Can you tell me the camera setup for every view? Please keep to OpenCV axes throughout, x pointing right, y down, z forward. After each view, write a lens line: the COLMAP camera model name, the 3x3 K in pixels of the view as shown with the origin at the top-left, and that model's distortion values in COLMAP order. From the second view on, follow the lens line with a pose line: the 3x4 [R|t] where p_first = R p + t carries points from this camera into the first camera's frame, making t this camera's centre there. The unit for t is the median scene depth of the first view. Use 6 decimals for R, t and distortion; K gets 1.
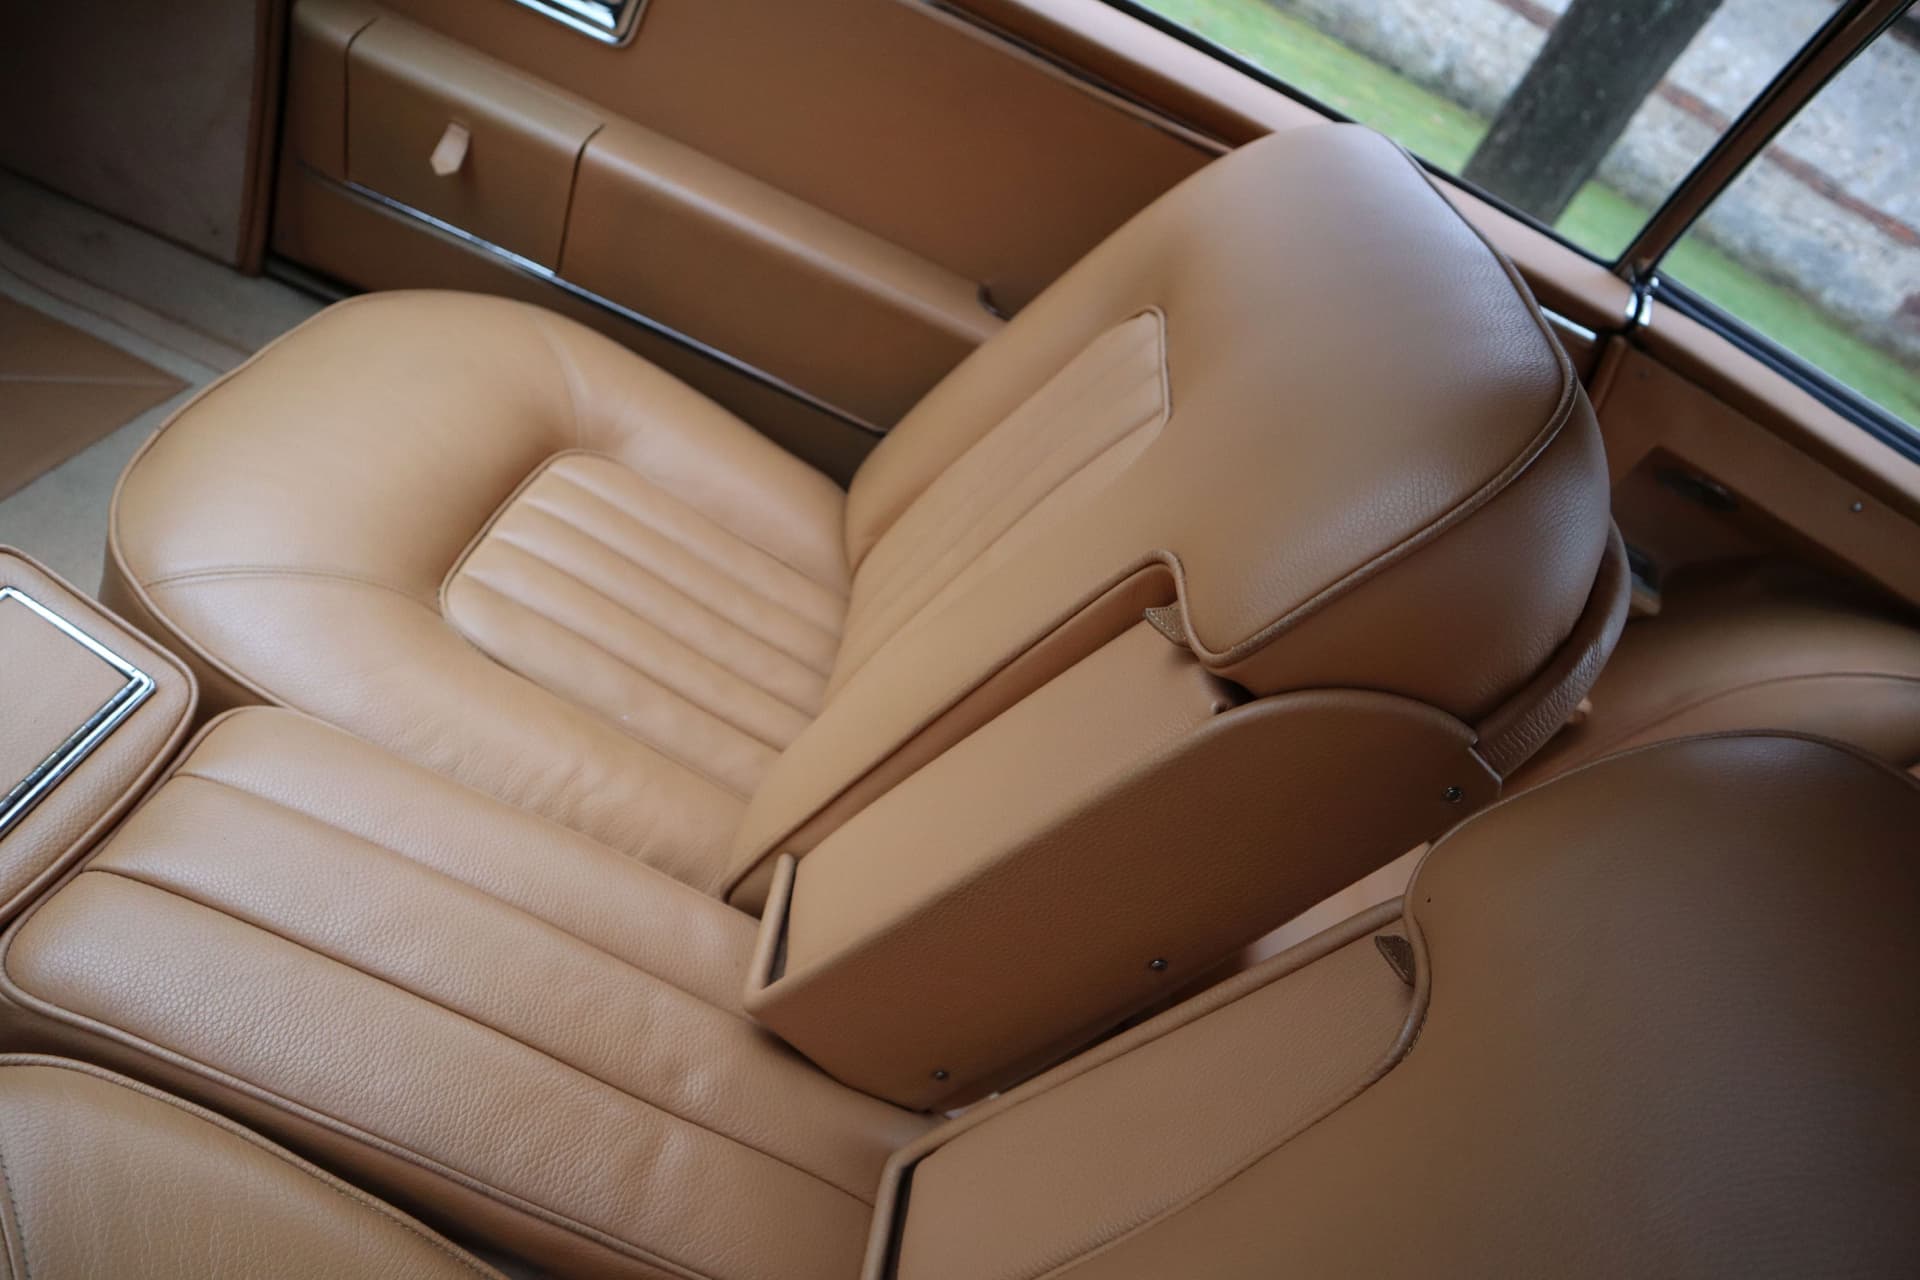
lens RADIAL K [[1306.5, 0, 960.4], [0, 1306.5, 655.5], [0, 0, 1]] dist [-0.098292, 0.032555]
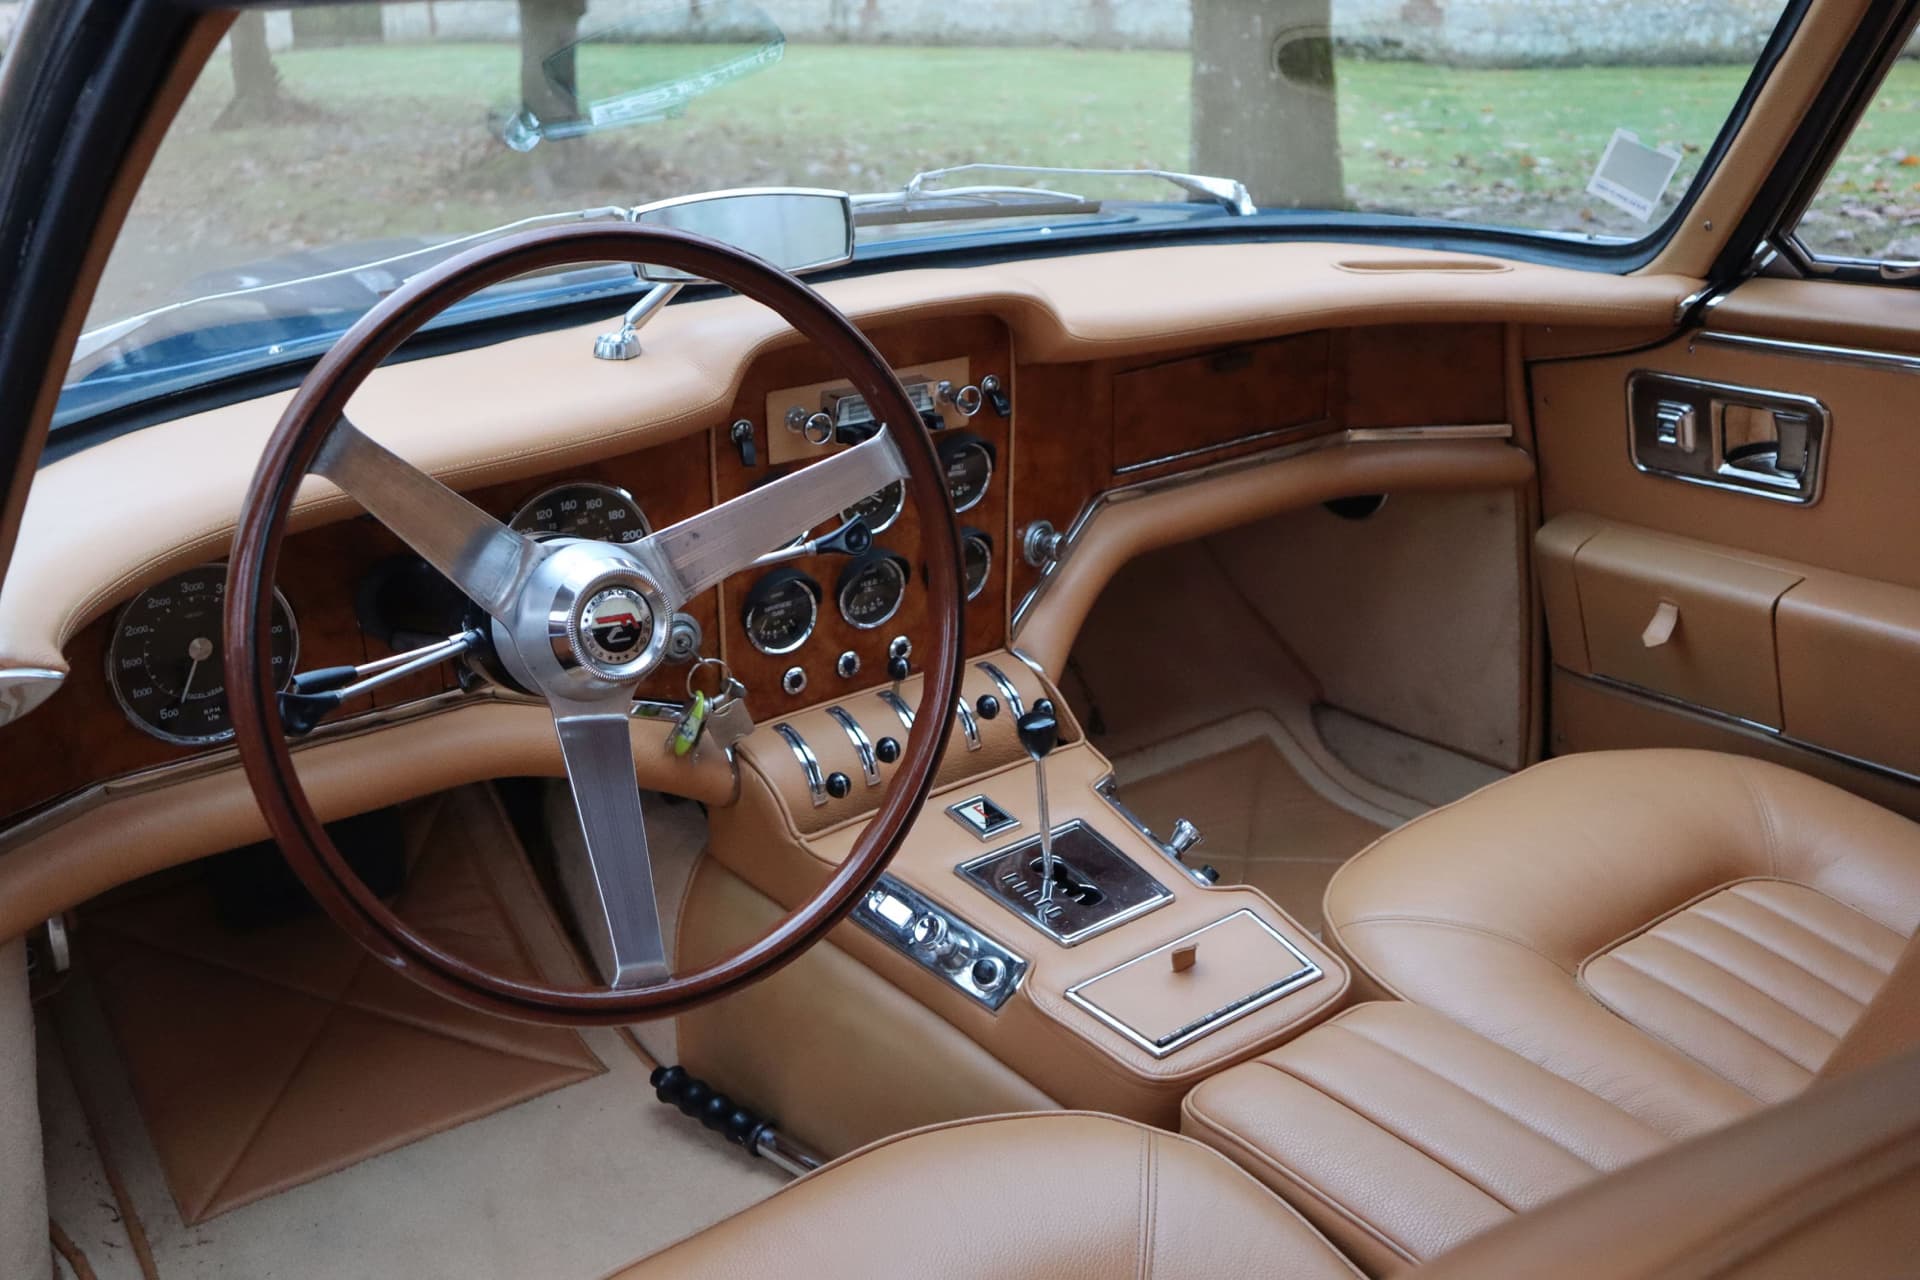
lens RADIAL K [[1848.6, 0, 955.8], [0, 1848.6, 658.4], [0, 0, 1]] dist [-0.039823, 0.000000]
pose [[0.601566, -0.188075, -0.776367, 0.470546], [-0.174650, 0.917410, -0.357570, 0.310762], [0.779497, 0.350695, 0.519035, -0.302839]]
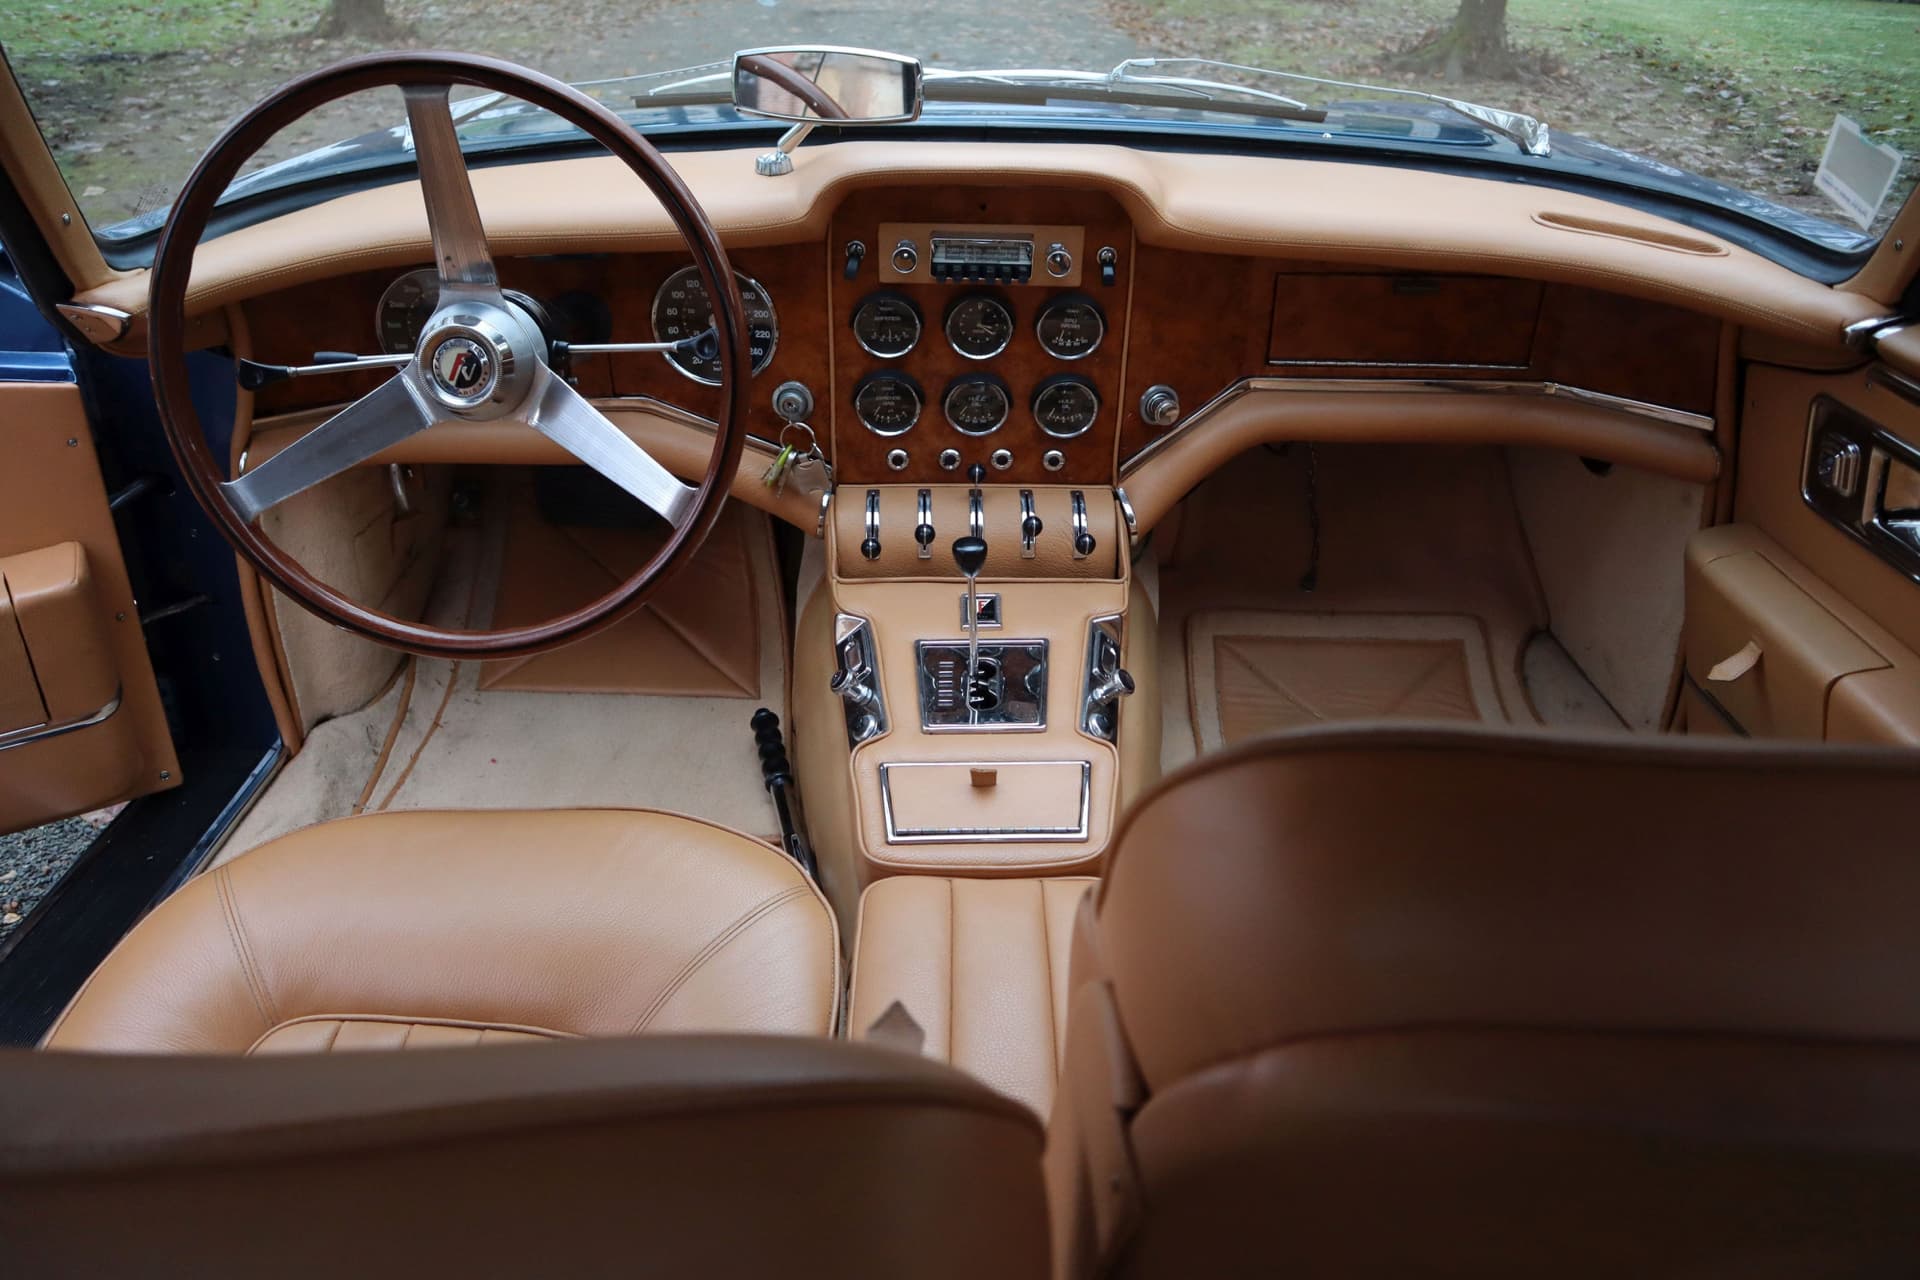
lens RADIAL K [[1306.5, 0, 935.7], [0, 1306.5, 636.7], [0, 0, 1]] dist [-0.098292, 0.032555]
pose [[0.110680, 0.083678, -0.990327, 0.553394], [-0.560301, 0.828257, 0.007364, -0.056165], [0.820861, 0.554066, 0.138556, 0.306583]]
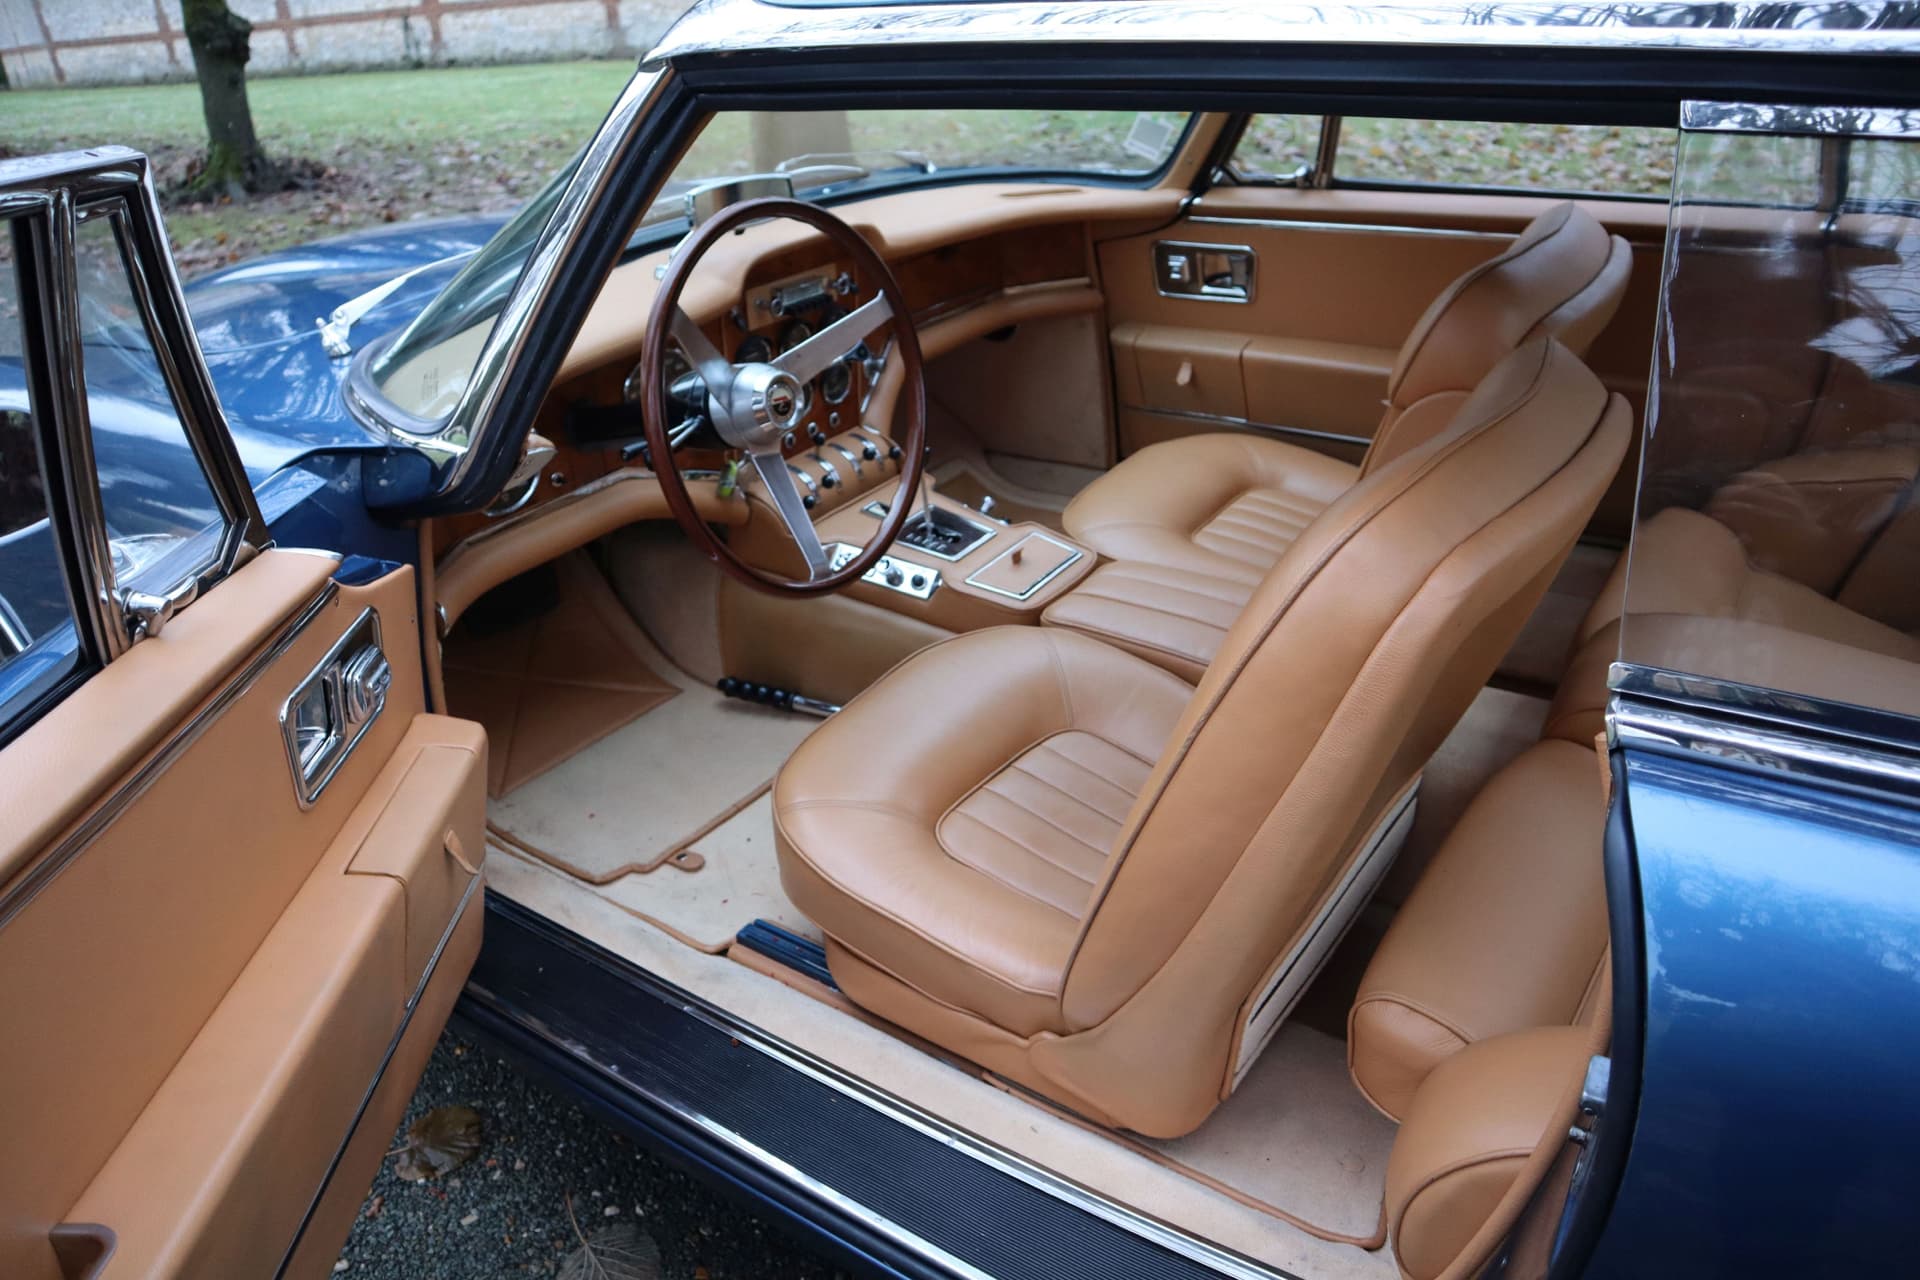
lens RADIAL K [[1306.5, 0, 964.3], [0, 1306.5, 620.5], [0, 0, 1]] dist [-0.098292, 0.032555]
pose [[0.771778, -0.226542, -0.594170, 0.517205], [0.064575, 0.957478, -0.281185, 0.591402], [0.632605, 0.178644, 0.753589, -0.806367]]
